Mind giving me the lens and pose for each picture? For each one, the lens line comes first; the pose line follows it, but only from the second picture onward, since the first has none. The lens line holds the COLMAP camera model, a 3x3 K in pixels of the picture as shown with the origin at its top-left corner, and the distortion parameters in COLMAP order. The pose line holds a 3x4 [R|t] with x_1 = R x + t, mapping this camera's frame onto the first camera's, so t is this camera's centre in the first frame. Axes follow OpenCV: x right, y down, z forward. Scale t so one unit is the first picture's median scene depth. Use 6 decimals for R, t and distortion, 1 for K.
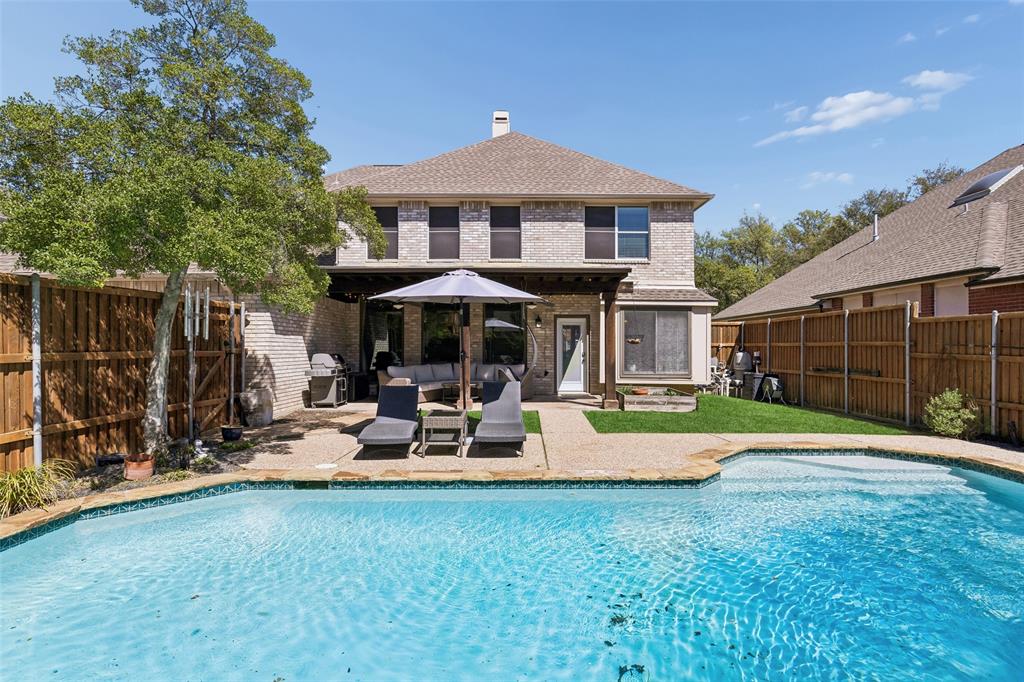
lens RADIAL K [[512.1, 0, 519.9], [0, 512.1, 342.1], [0, 0, 1]] dist [-0.002027, -0.000832]
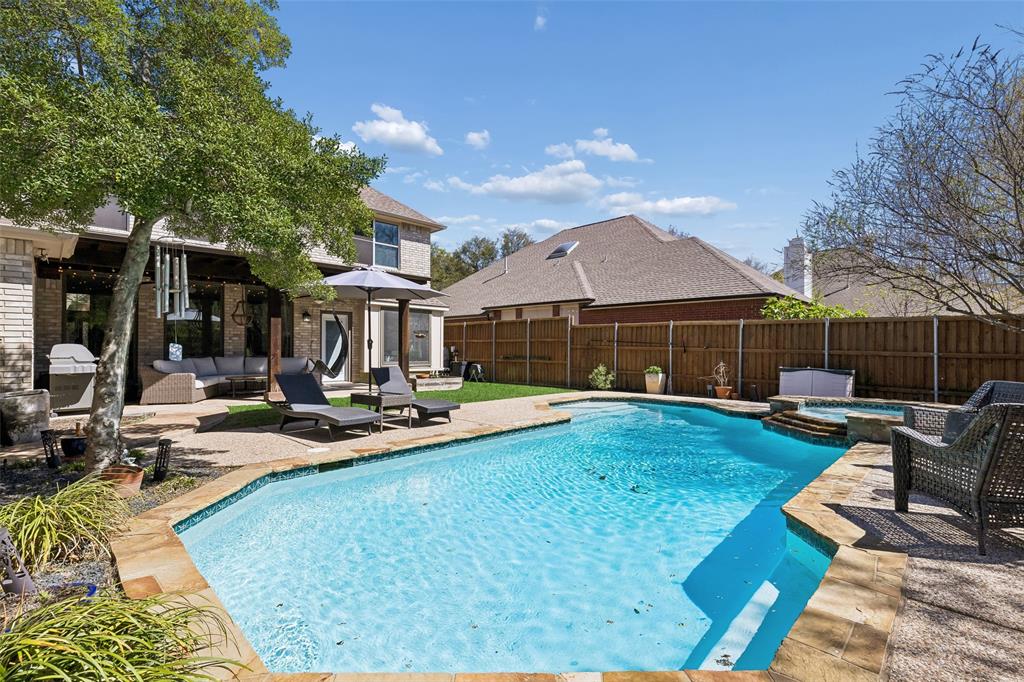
lens RADIAL K [[453.5, 0, 518.2], [0, 453.5, 344.7], [0, 0, 1]] dist [0.001707, 0.000134]
pose [[0.704492, 0.005585, 0.709690, -0.332339], [-0.009449, 0.999954, 0.001511, 0.013556], [-0.709649, -0.007771, 0.704512, 0.043151]]
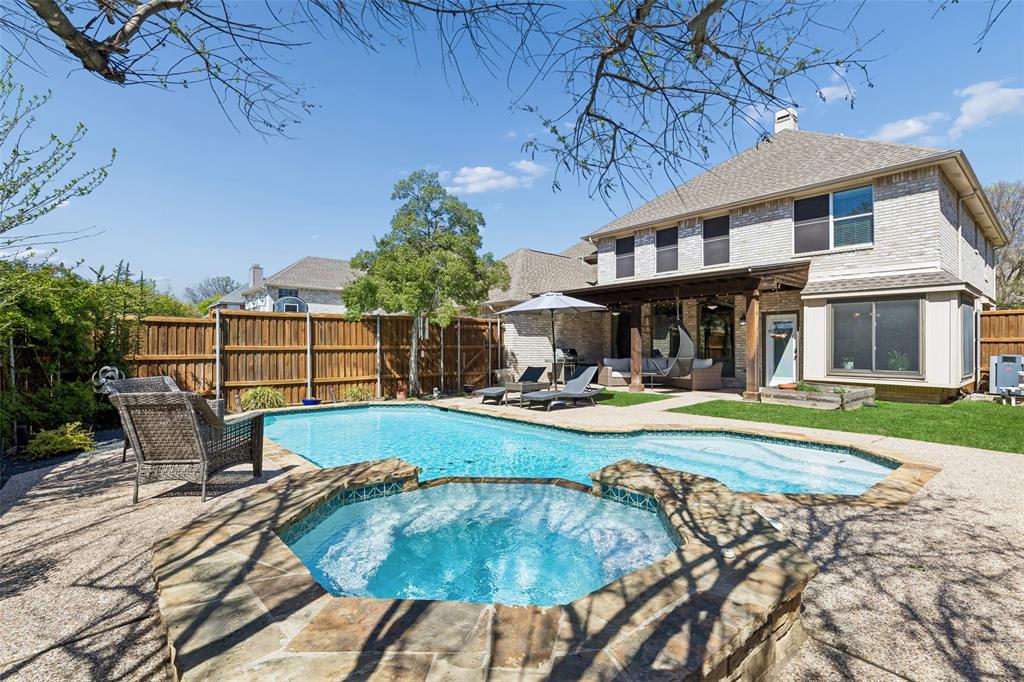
lens RADIAL K [[485.3, 0, 512.0], [0, 485.3, 341.0], [0, 0, 1]] dist [0.001964, 0.000184]
pose [[0.642969, -0.012158, -0.765796, 0.527065], [0.009198, 0.999924, -0.008152, 0.008794], [0.765837, -0.001802, 0.643032, -0.023670]]
